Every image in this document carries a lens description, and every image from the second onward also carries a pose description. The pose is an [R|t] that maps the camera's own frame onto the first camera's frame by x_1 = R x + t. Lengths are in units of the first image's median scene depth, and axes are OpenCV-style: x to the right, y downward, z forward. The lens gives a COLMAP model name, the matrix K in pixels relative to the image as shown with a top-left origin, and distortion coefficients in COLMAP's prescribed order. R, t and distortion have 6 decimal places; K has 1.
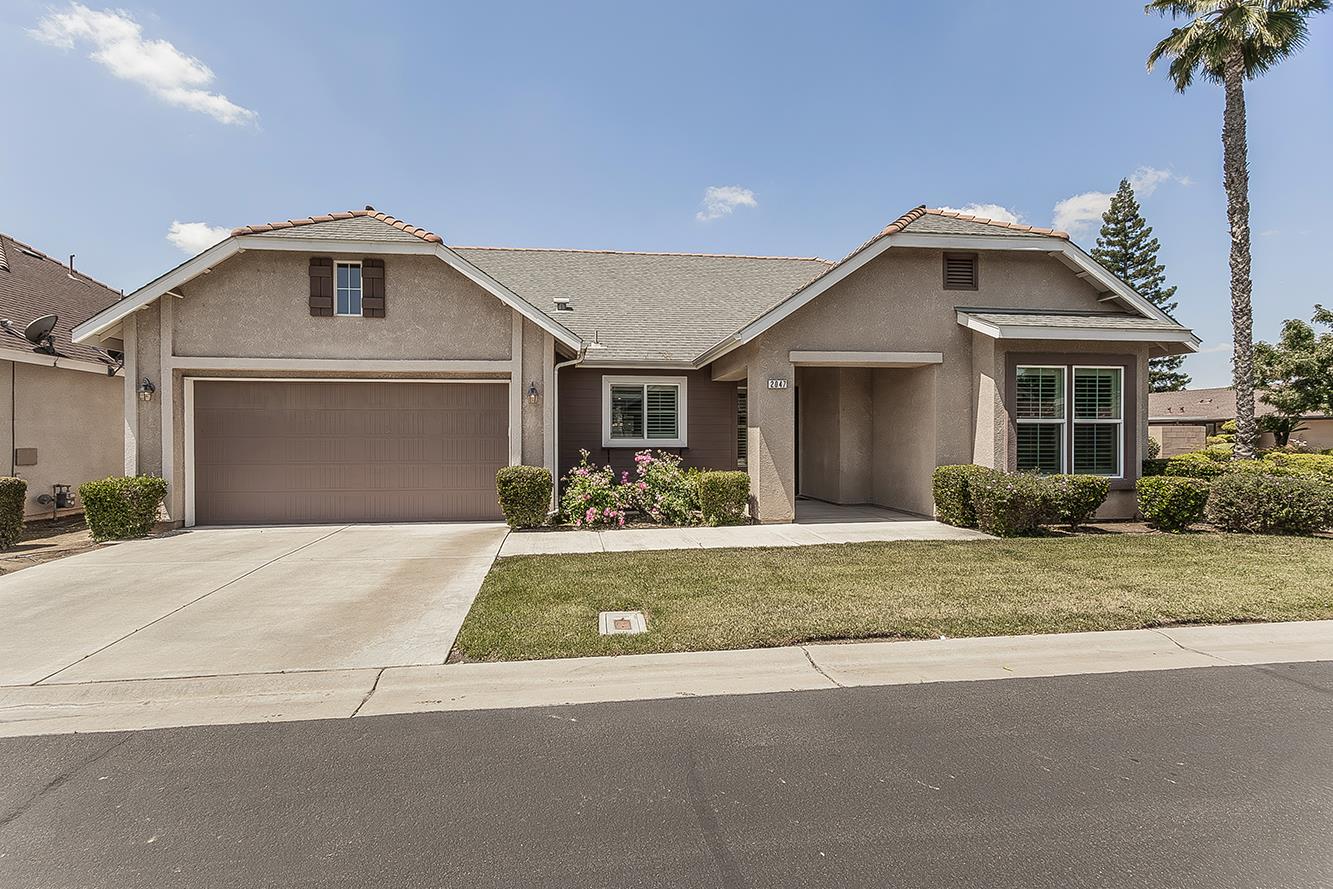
lens RADIAL K [[581.6, 0, 632.1], [0, 581.6, 444.1], [0, 0, 1]] dist [0.007041, 0.000186]
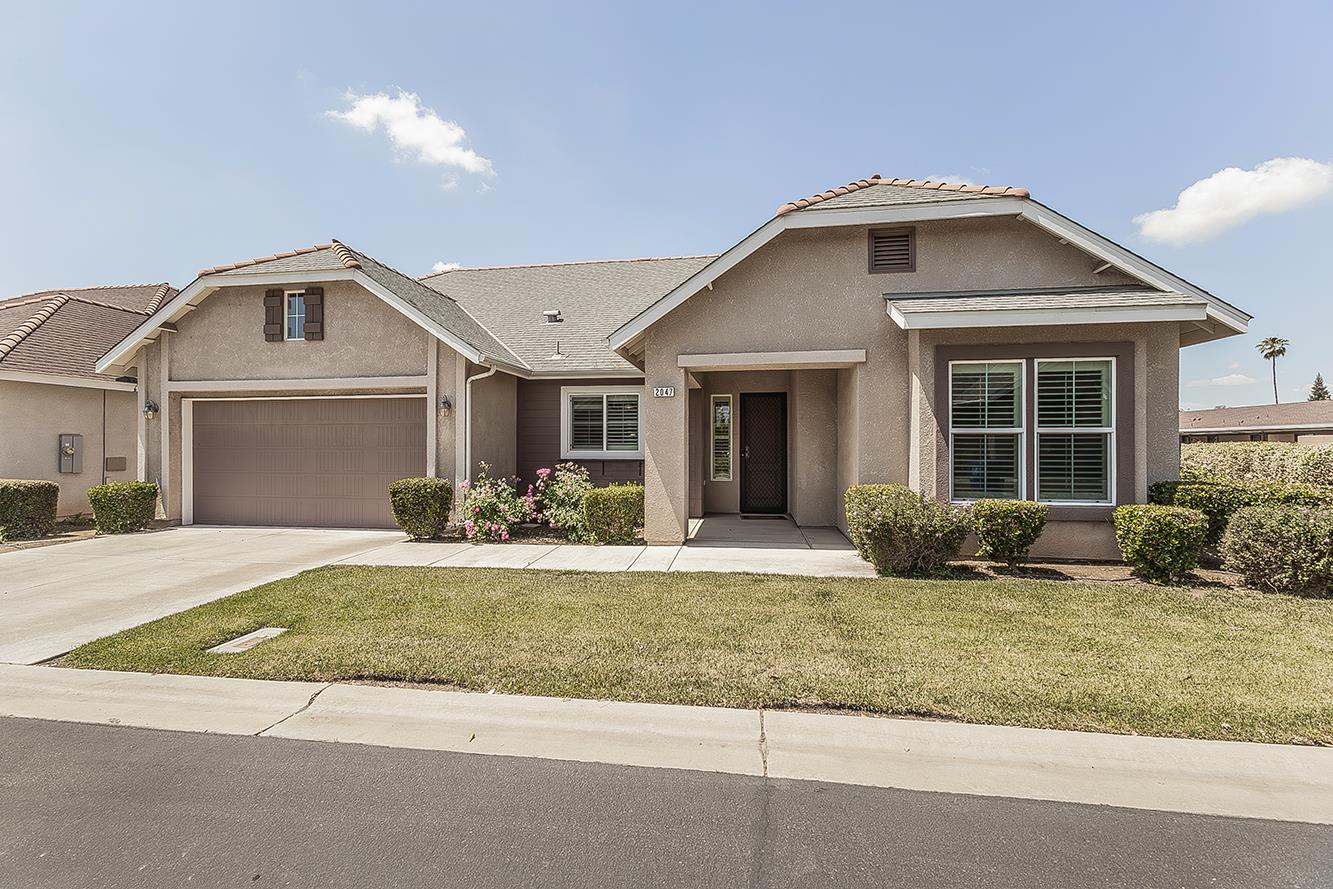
lens RADIAL K [[581.6, 0, 661.1], [0, 581.6, 448.1], [0, 0, 1]] dist [0.007041, 0.000186]
pose [[0.962352, 0.001623, -0.271801, 0.488300], [-0.003726, 0.999967, -0.007224, -0.008402], [0.271781, 0.007964, 0.962326, 0.121043]]
